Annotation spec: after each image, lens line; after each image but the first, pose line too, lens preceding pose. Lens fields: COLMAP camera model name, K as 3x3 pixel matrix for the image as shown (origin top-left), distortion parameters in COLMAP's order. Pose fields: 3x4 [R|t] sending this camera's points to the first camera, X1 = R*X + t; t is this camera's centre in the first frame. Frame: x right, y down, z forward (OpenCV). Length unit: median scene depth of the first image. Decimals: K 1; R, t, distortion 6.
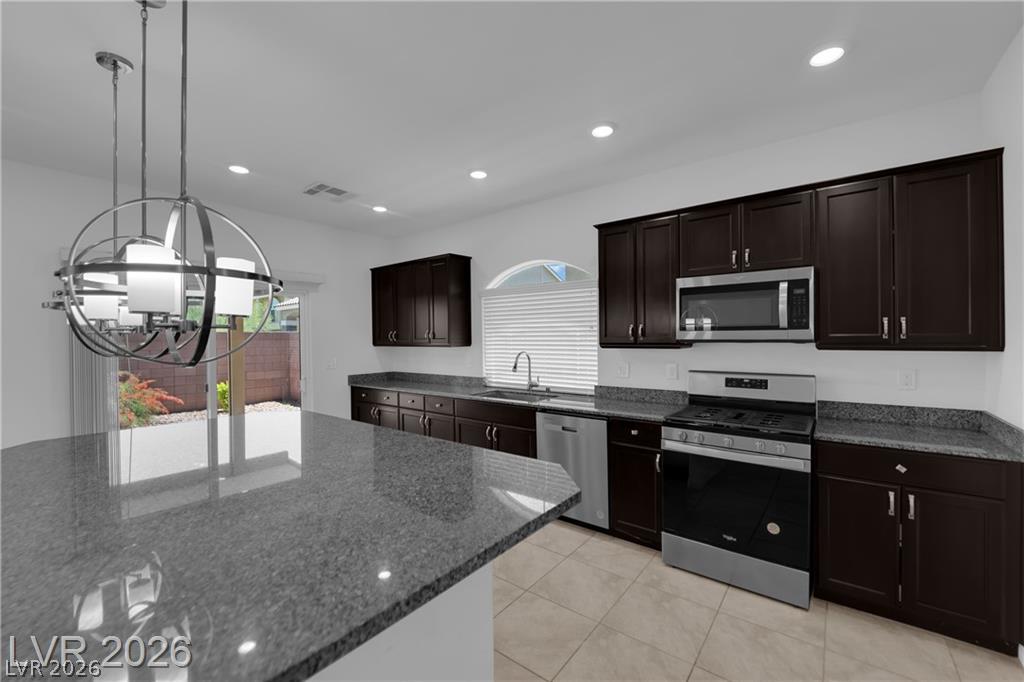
lens RADIAL K [[403.7, 0, 512.0], [0, 403.7, 341.0], [0, 0, 1]] dist [-0.018114, 0.000126]
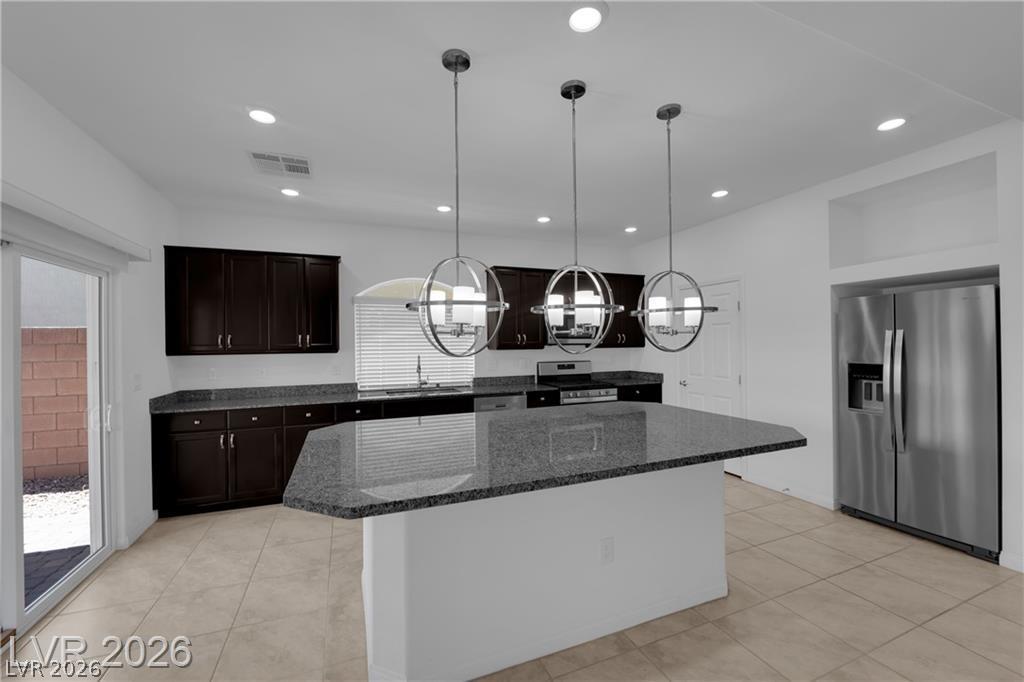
lens RADIAL K [[416.5, 0, 512.0], [0, 416.5, 341.0], [0, 0, 1]] dist [-0.003374, -0.006115]
pose [[0.499175, 0.006574, 0.866477, -1.244435], [0.011519, 0.999833, -0.014222, 0.008887], [-0.866425, 0.017080, 0.499015, 0.232145]]
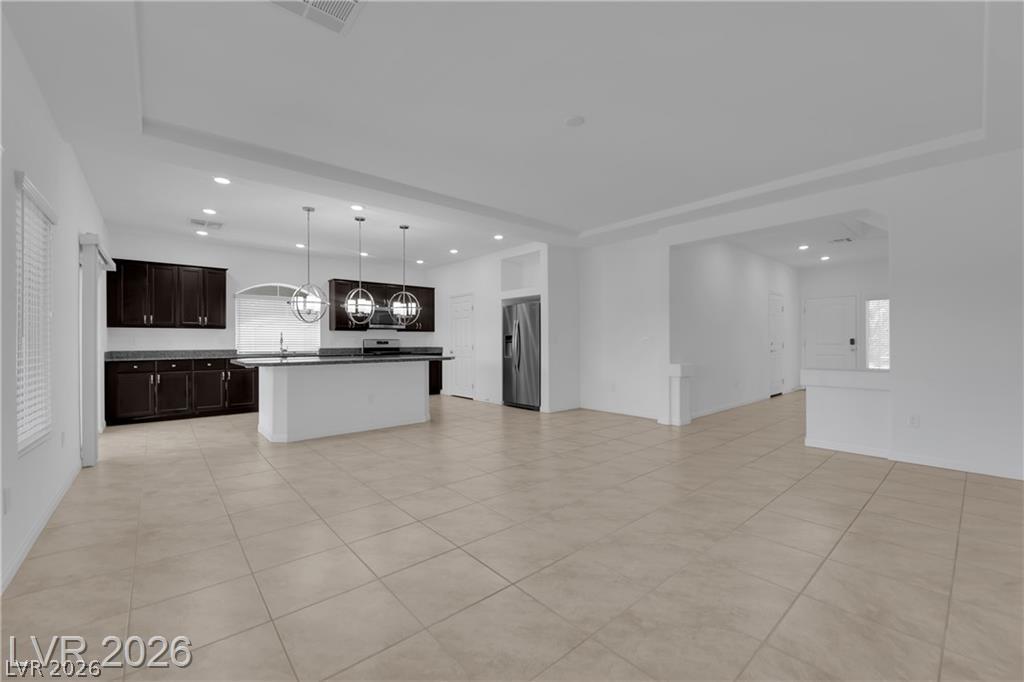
lens RADIAL K [[416.5, 0, 512.0], [0, 416.5, 341.0], [0, 0, 1]] dist [-0.003374, -0.006115]
pose [[0.195723, 0.009007, 0.980618, -2.309231], [0.006351, 0.999925, -0.010452, 0.130270], [-0.980639, 0.008273, 0.195651, -0.580833]]
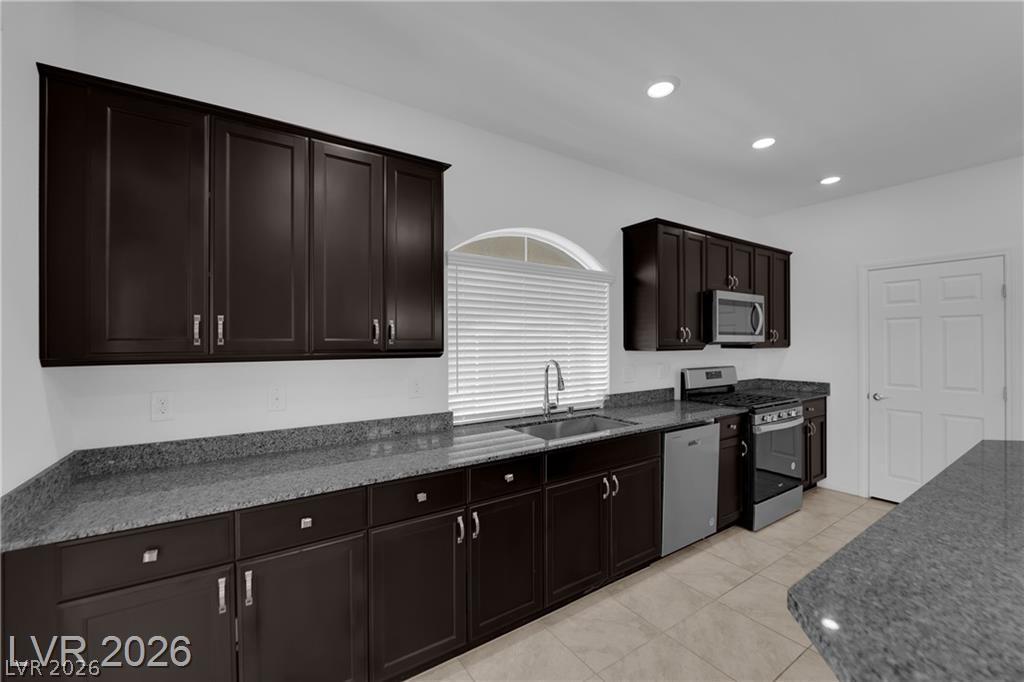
lens RADIAL K [[416.5, 0, 512.0], [0, 416.5, 341.0], [0, 0, 1]] dist [-0.003374, -0.006115]
pose [[0.310577, 0.006599, 0.950525, -0.928588], [0.005073, 0.999950, -0.008600, 0.001546], [-0.950535, 0.007493, 0.310528, 1.194699]]
